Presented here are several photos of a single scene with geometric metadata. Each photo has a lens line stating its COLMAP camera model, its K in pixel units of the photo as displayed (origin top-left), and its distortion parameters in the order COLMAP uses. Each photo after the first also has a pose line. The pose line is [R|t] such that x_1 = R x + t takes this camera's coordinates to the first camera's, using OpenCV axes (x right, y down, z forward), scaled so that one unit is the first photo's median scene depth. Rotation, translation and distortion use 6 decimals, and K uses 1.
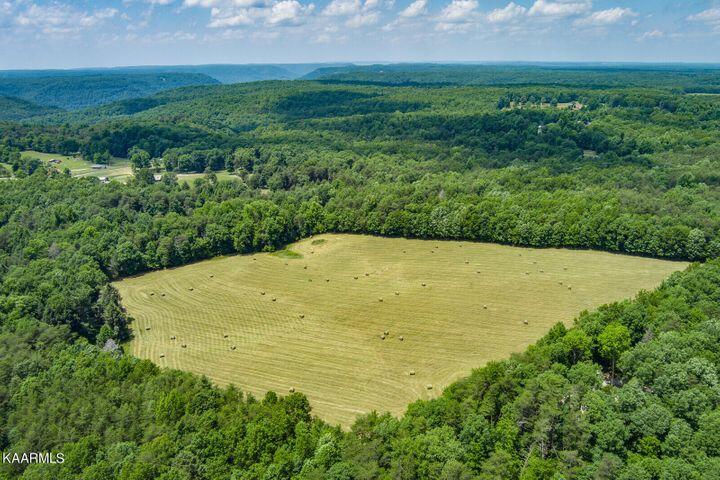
lens RADIAL K [[607.1, 0, 360.0], [0, 607.1, 240.0], [0, 0, 1]] dist [-0.065803, 0.005398]
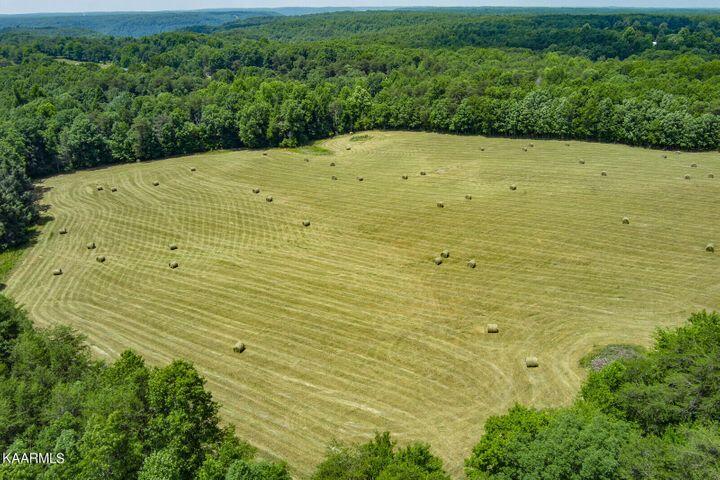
lens RADIAL K [[607.1, 0, 360.0], [0, 607.1, 240.0], [0, 0, 1]] dist [-0.065803, 0.005398]
pose [[0.992248, 0.048576, -0.114390, 0.019898], [-0.039258, 0.995830, 0.082345, 0.067817], [0.117913, -0.077216, 0.990017, 0.307899]]
